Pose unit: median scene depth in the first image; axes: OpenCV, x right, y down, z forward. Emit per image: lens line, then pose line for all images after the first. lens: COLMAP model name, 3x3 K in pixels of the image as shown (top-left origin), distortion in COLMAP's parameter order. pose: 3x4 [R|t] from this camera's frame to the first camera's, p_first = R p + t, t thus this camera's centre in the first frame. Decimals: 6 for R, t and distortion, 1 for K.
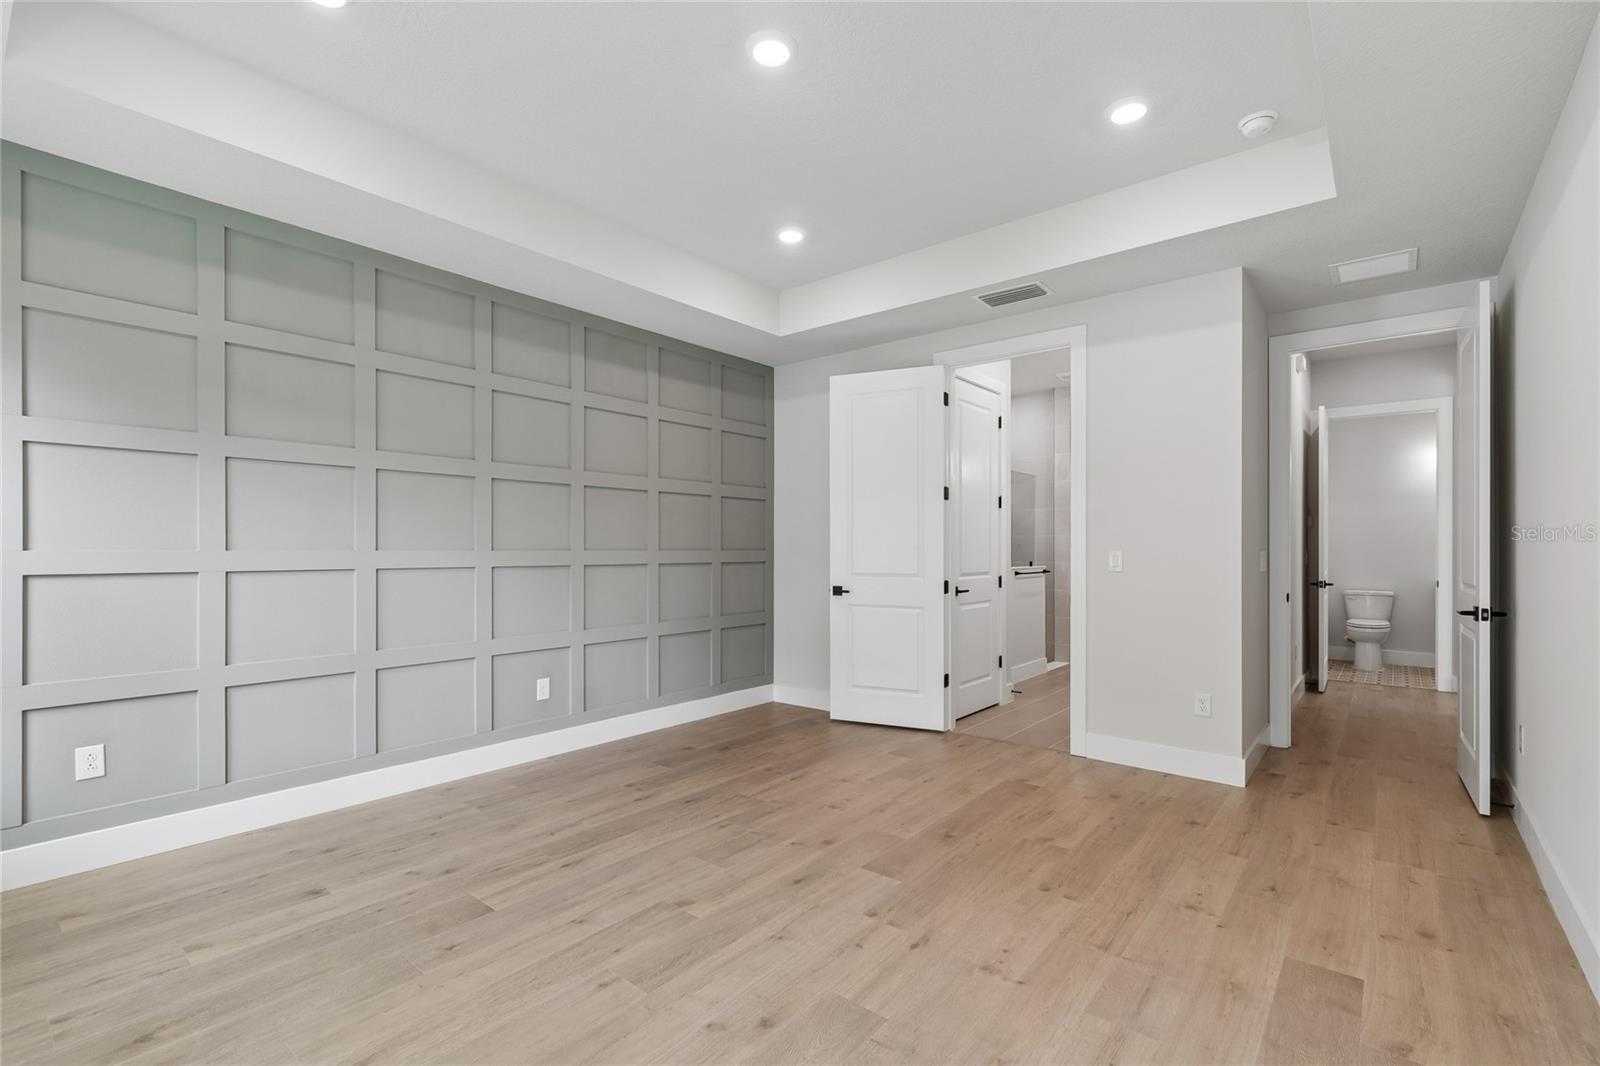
lens RADIAL K [[701.4, 0, 800.1], [0, 701.4, 544.0], [0, 0, 1]] dist [-0.018456, -0.000537]
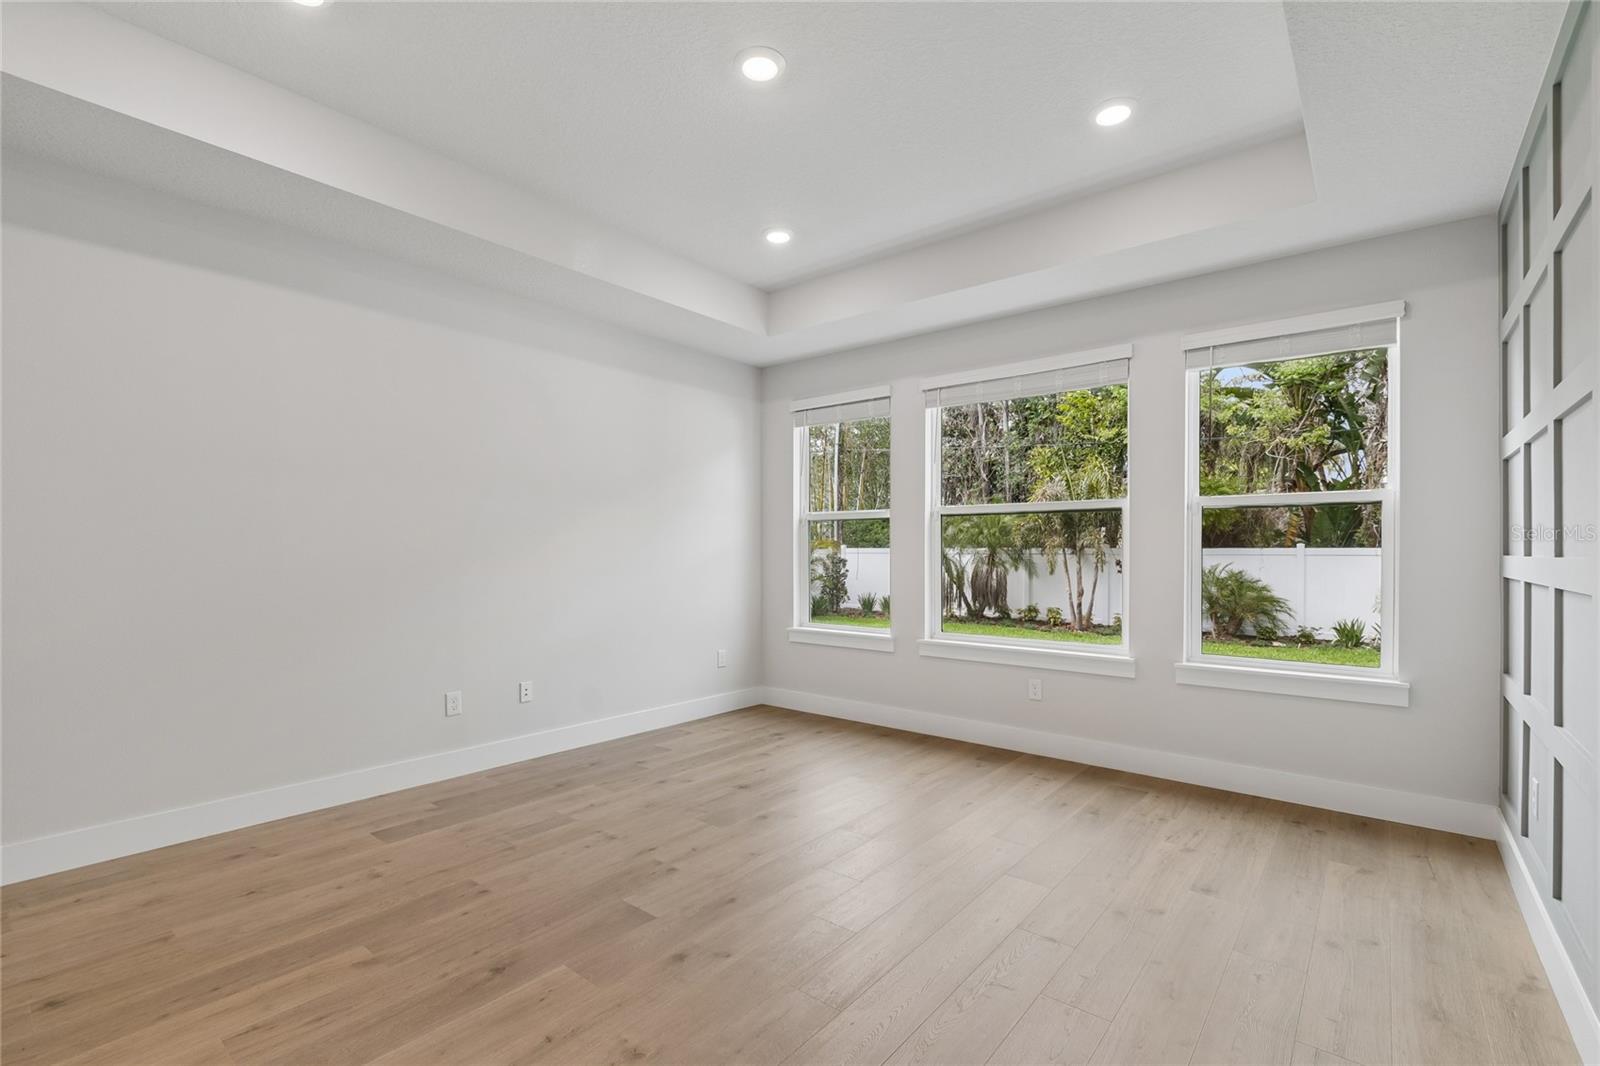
lens RADIAL K [[701.4, 0, 799.8], [0, 701.4, 543.1], [0, 0, 1]] dist [-0.018456, -0.000537]
pose [[-0.999958, -0.006979, -0.006015, -0.093932], [-0.006875, 0.999829, -0.017157, 0.013338], [0.006134, -0.017115, -0.999835, 2.103294]]
